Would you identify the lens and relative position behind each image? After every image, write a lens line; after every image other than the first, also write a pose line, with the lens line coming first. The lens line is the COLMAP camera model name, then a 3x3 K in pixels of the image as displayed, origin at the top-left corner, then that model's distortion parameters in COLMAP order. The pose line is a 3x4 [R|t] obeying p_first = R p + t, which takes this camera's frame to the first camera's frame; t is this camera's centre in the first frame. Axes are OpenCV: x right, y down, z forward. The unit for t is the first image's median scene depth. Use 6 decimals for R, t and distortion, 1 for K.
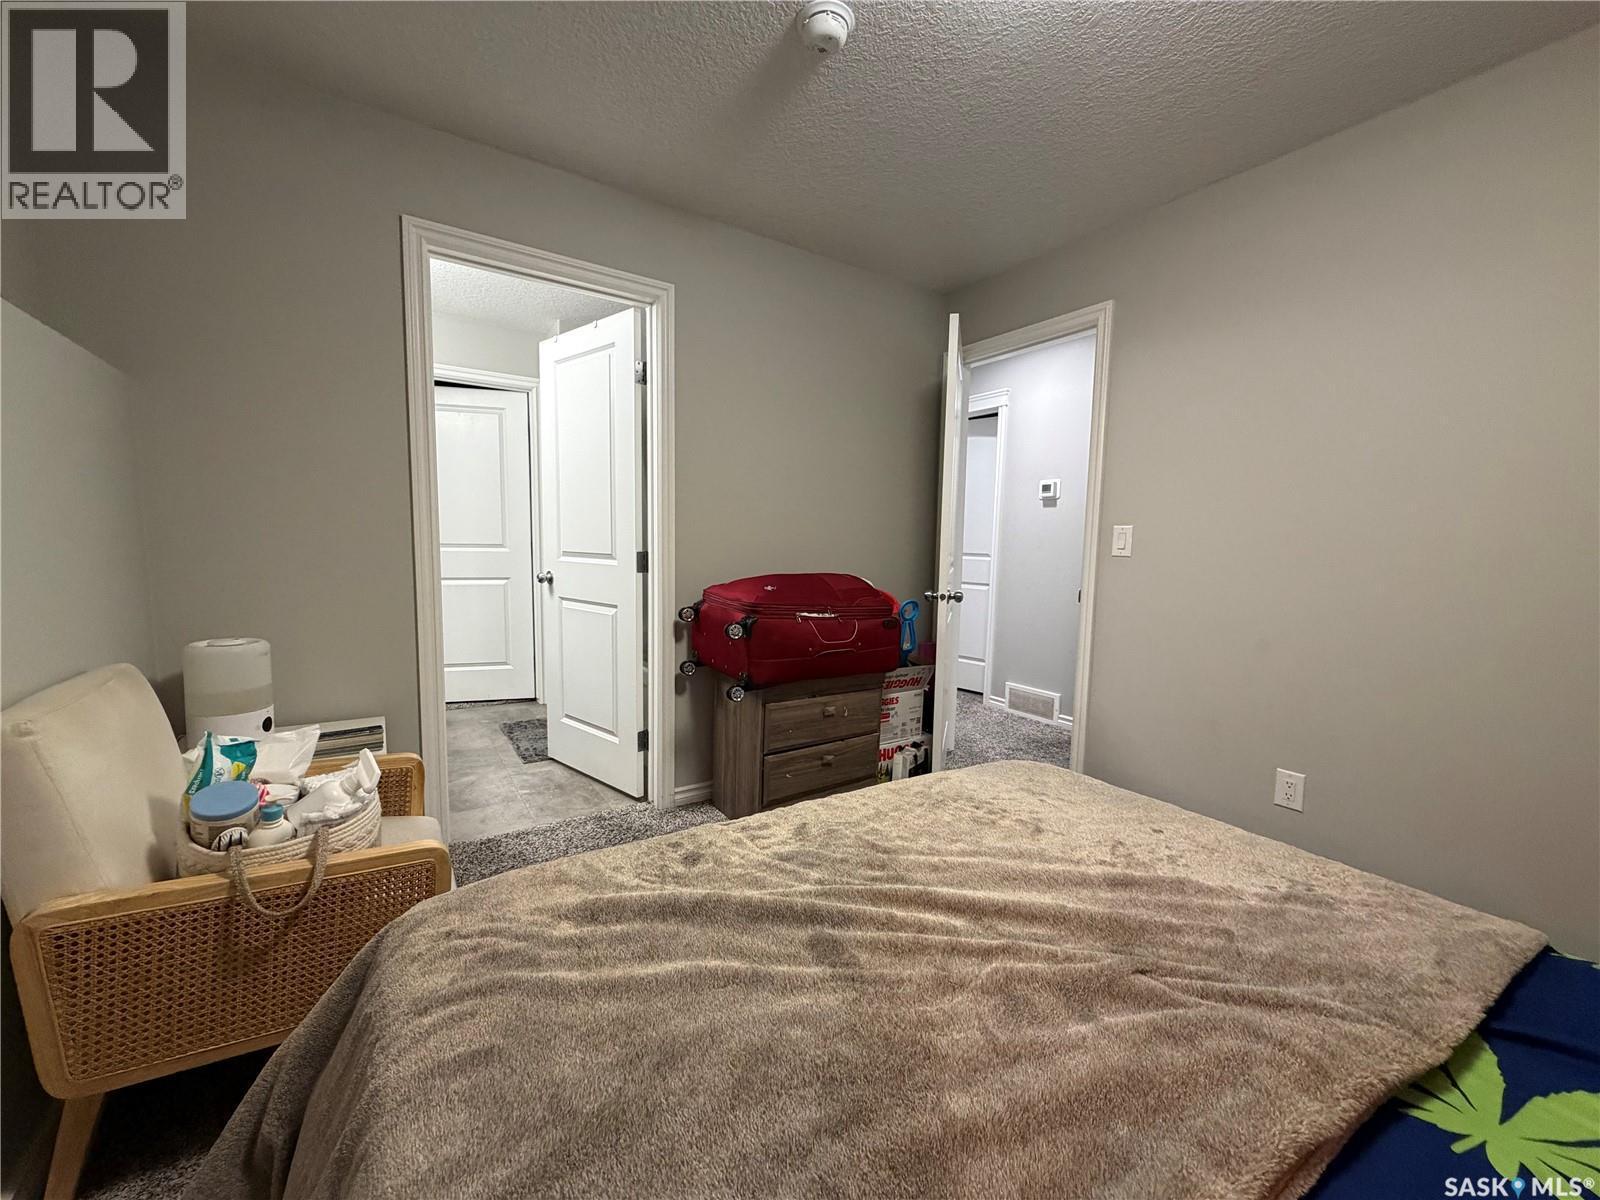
lens RADIAL K [[635.3, 0, 800.0], [0, 635.3, 600.0], [0, 0, 1]] dist [-0.001008, -0.000433]
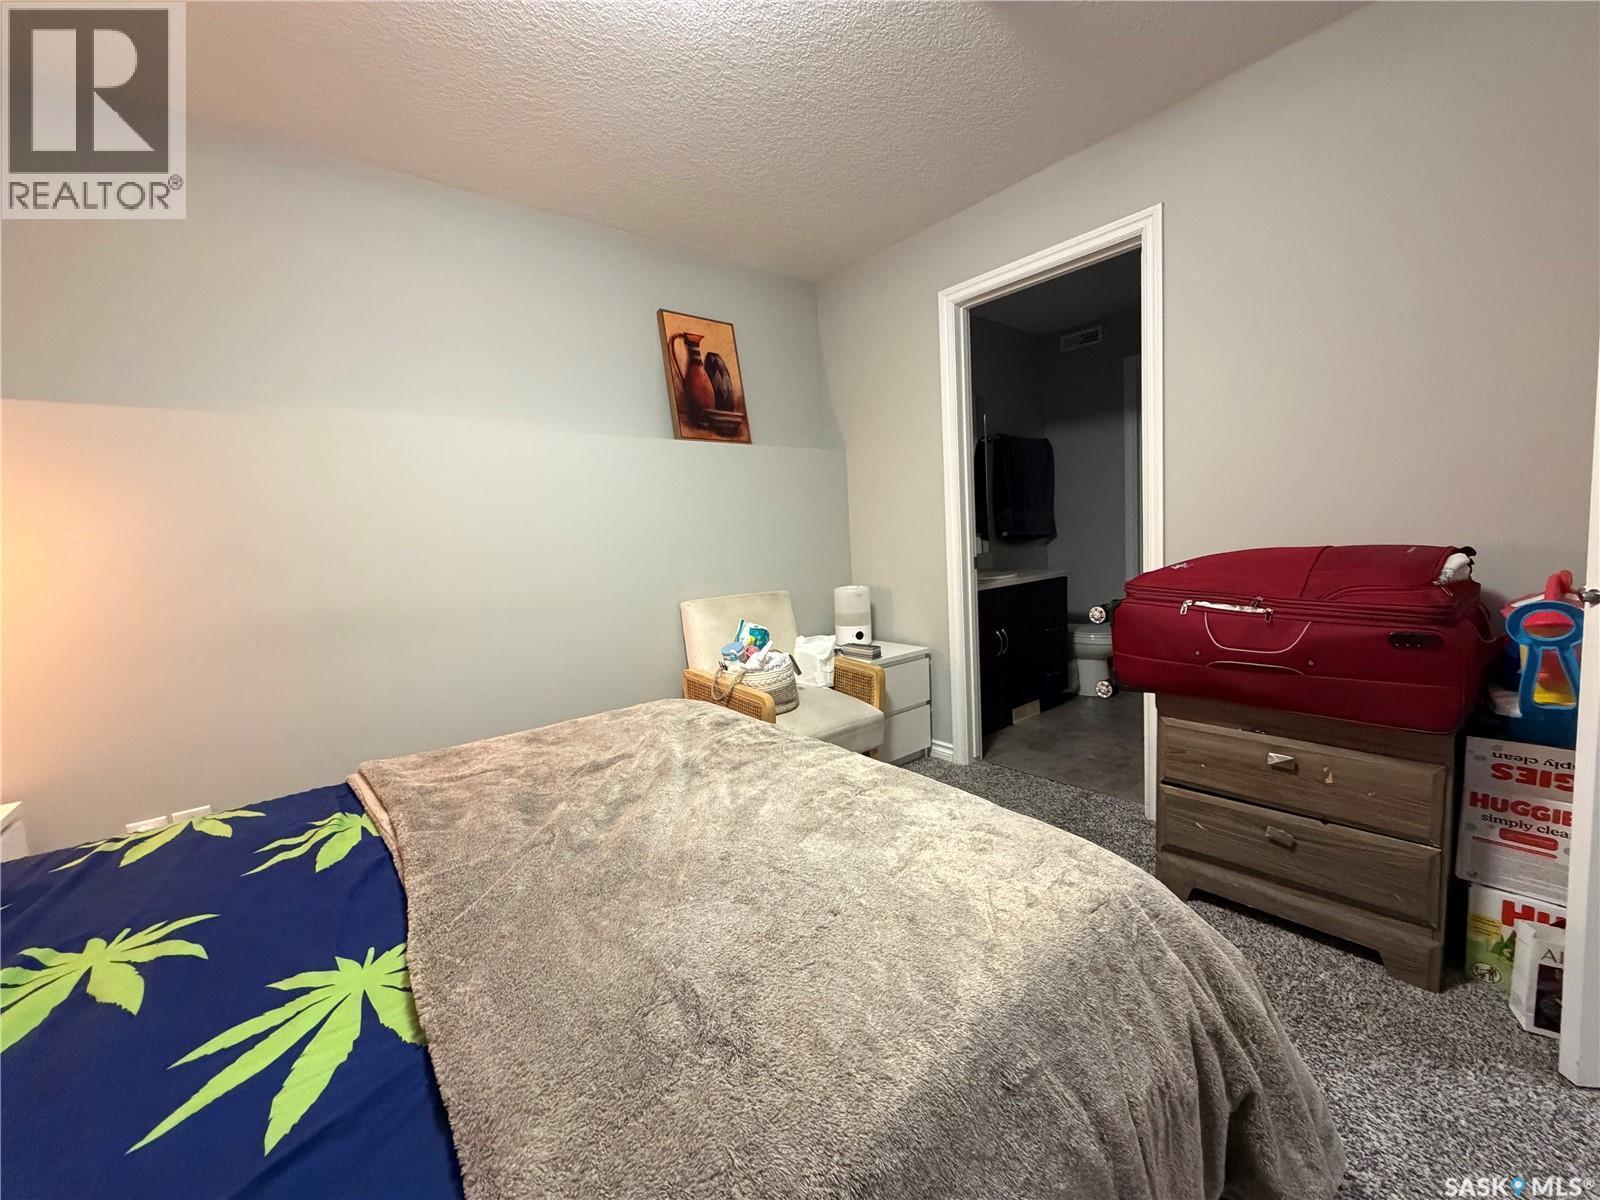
lens RADIAL K [[635.3, 0, 800.0], [0, 635.3, 600.0], [0, 0, 1]] dist [-0.001008, -0.000433]
pose [[0.114290, 0.067223, -0.991170, 0.654534], [-0.040356, 0.997199, 0.062979, -0.008653], [0.992627, 0.032802, 0.116683, 0.461500]]
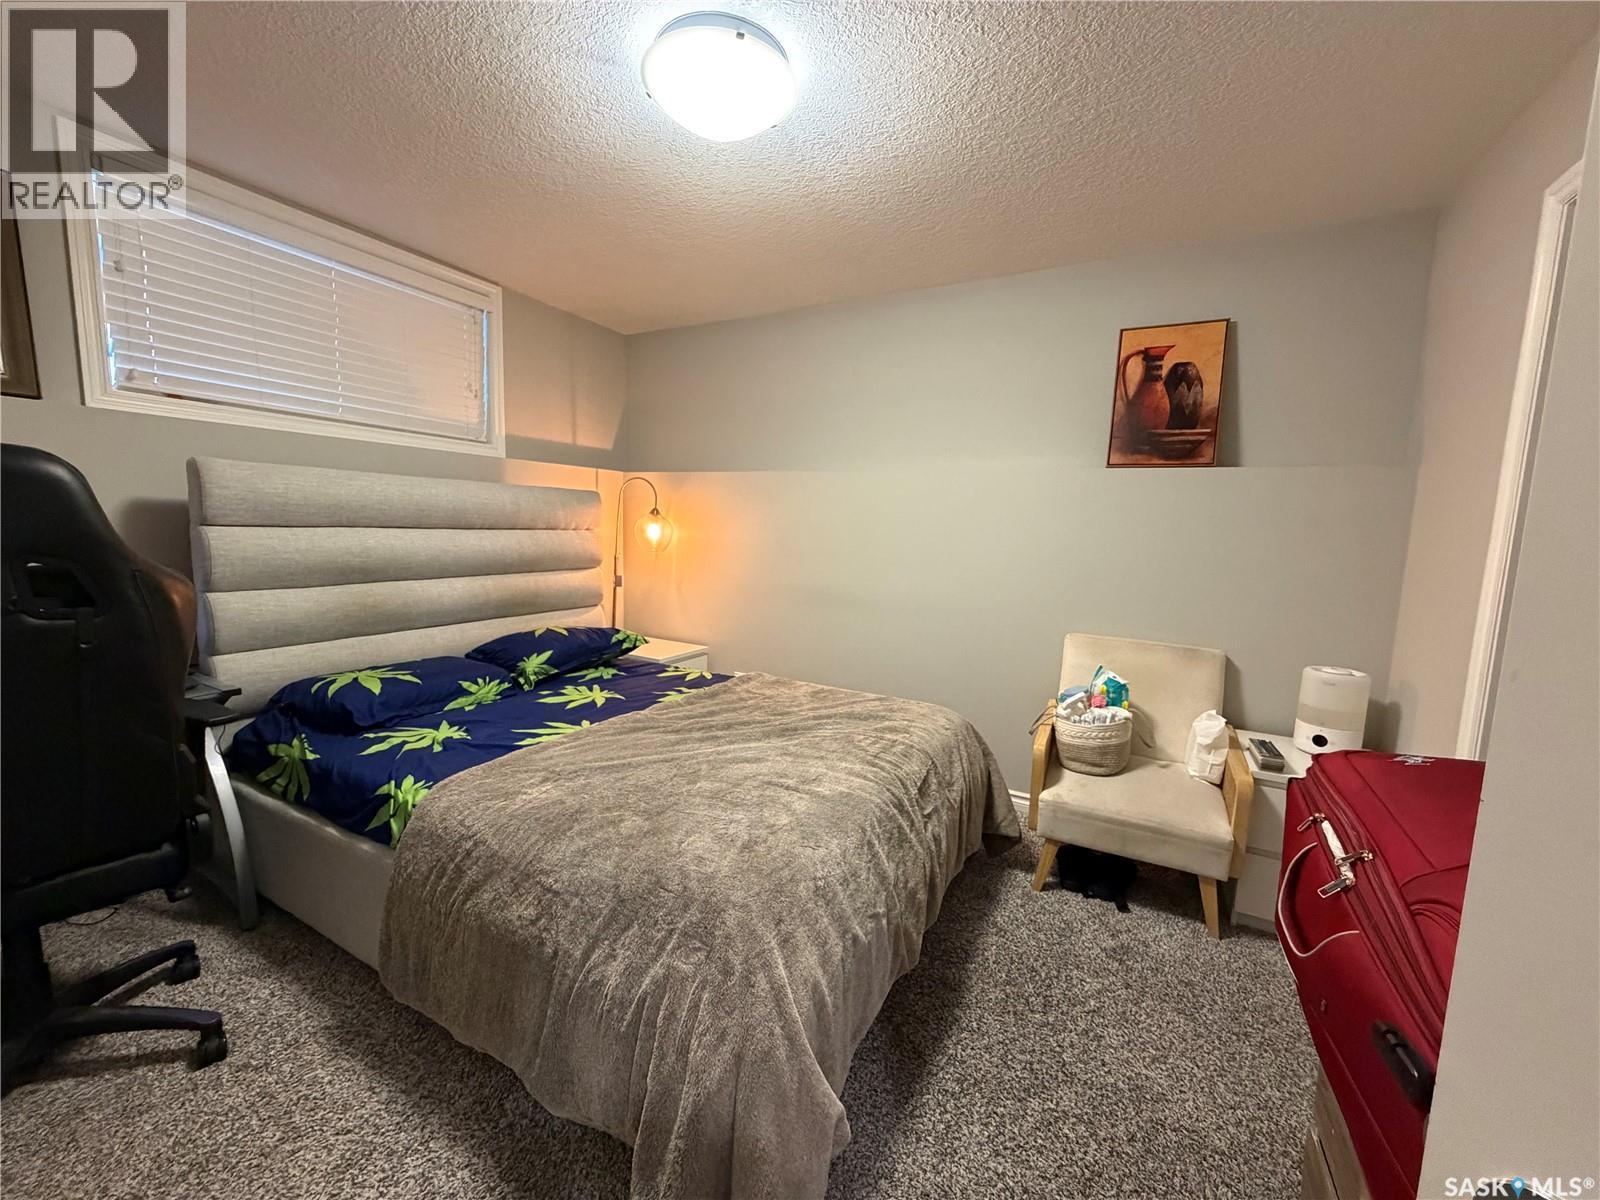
lens RADIAL K [[635.3, 0, 800.0], [0, 635.3, 600.0], [0, 0, 1]] dist [-0.001008, -0.000433]
pose [[-0.880688, -0.006358, -0.473655, 0.451012], [-0.105497, 0.977429, 0.183036, -0.140759], [0.461800, 0.211167, -0.861481, 1.135592]]
